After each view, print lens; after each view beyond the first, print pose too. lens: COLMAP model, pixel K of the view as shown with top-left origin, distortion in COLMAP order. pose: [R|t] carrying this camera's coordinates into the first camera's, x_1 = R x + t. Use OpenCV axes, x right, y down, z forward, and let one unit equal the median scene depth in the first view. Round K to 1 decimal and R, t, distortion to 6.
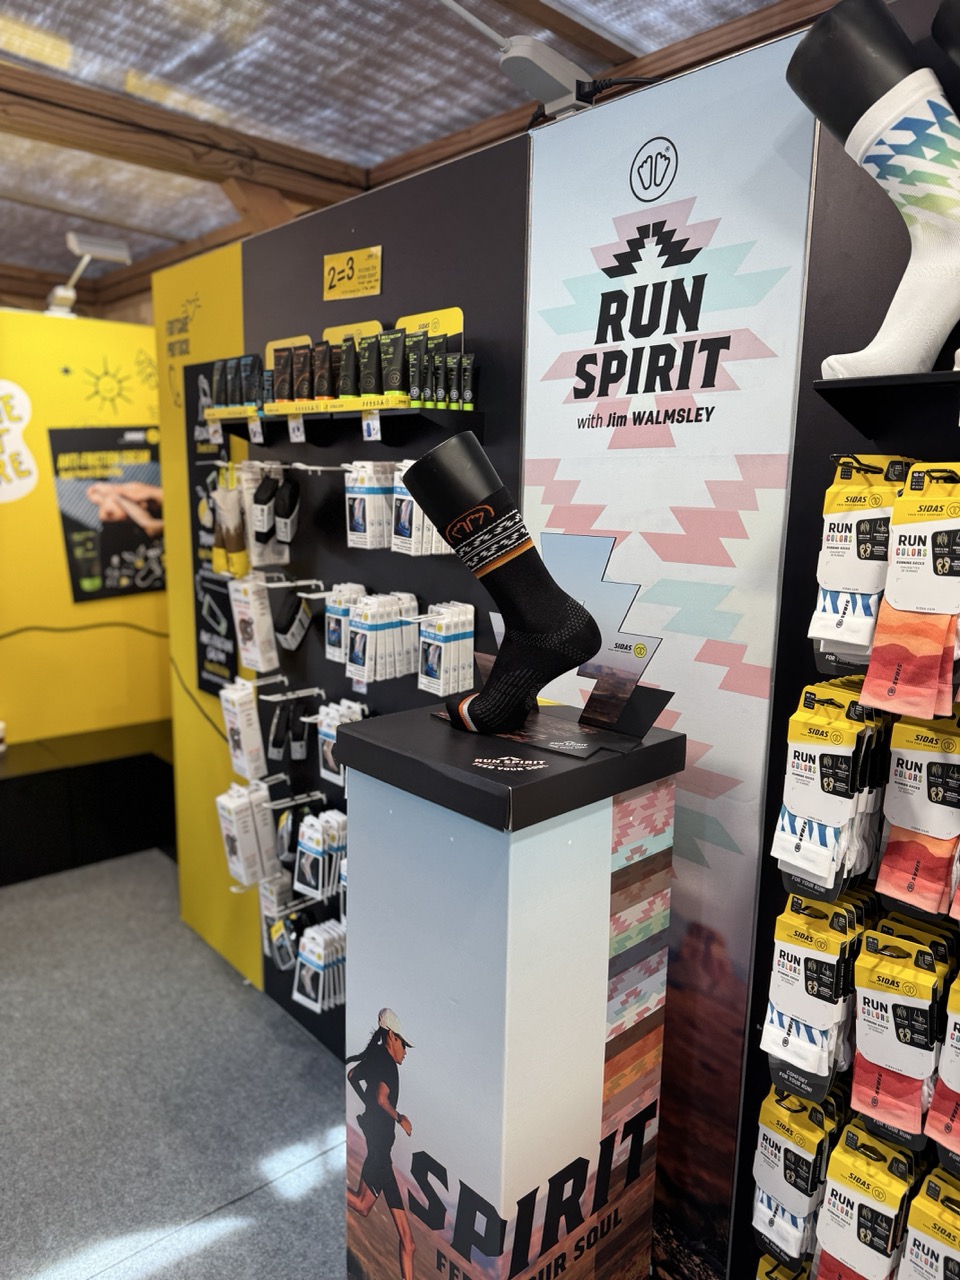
lens RADIAL K [[889.3, 0, 480.9], [0, 889.3, 642.3], [0, 0, 1]] dist [0.004214, -0.001334]
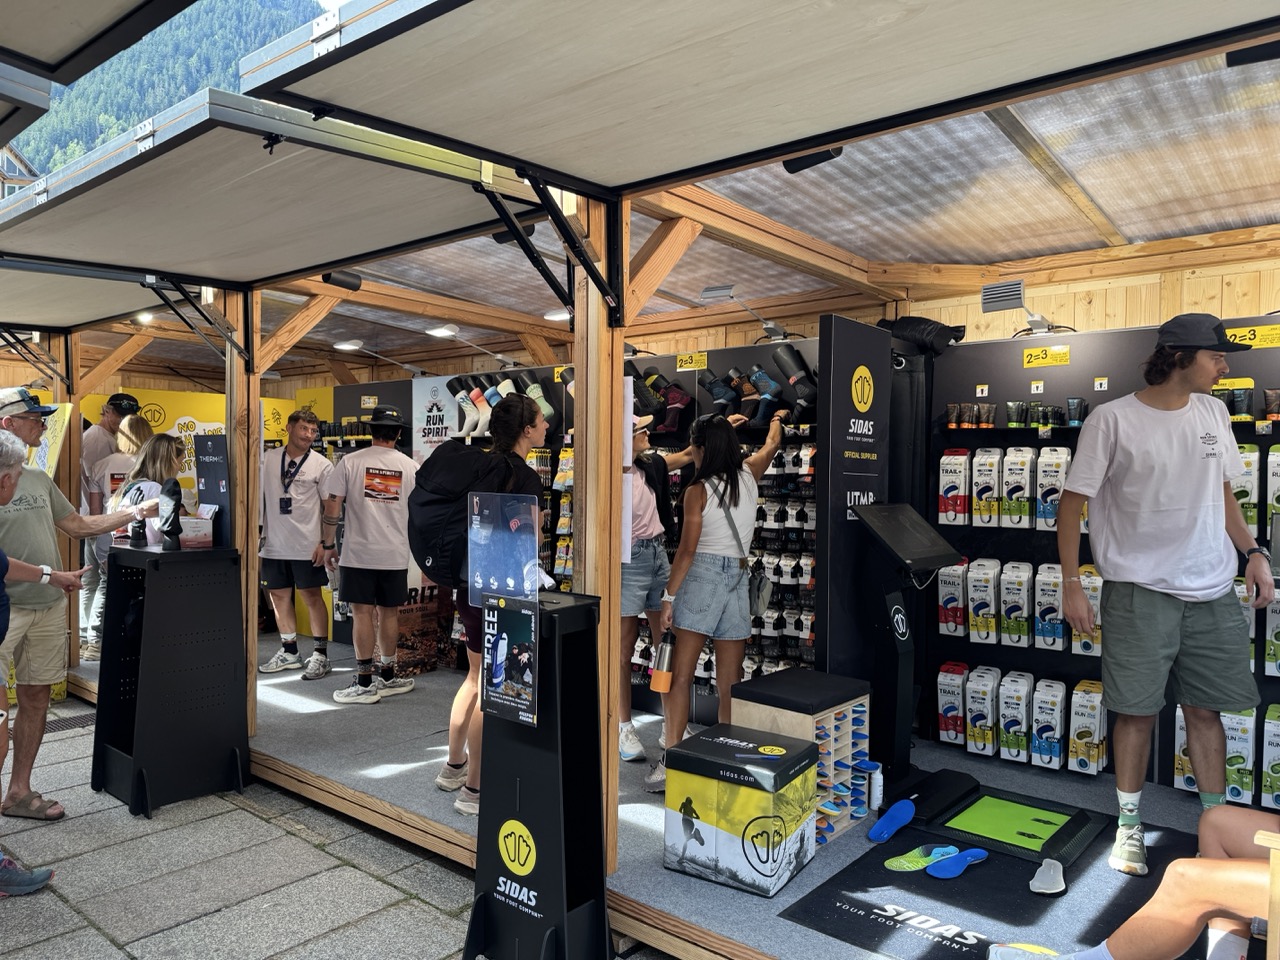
lens RADIAL K [[889.3, 0, 641.0], [0, 889.3, 481.1], [0, 0, 1]] dist [0.004214, -0.001334]
pose [[0.986953, -0.017396, 0.160065, 0.476402], [0.044190, 0.985237, -0.165392, 0.730709], [-0.154825, 0.170308, 0.973152, -3.494096]]
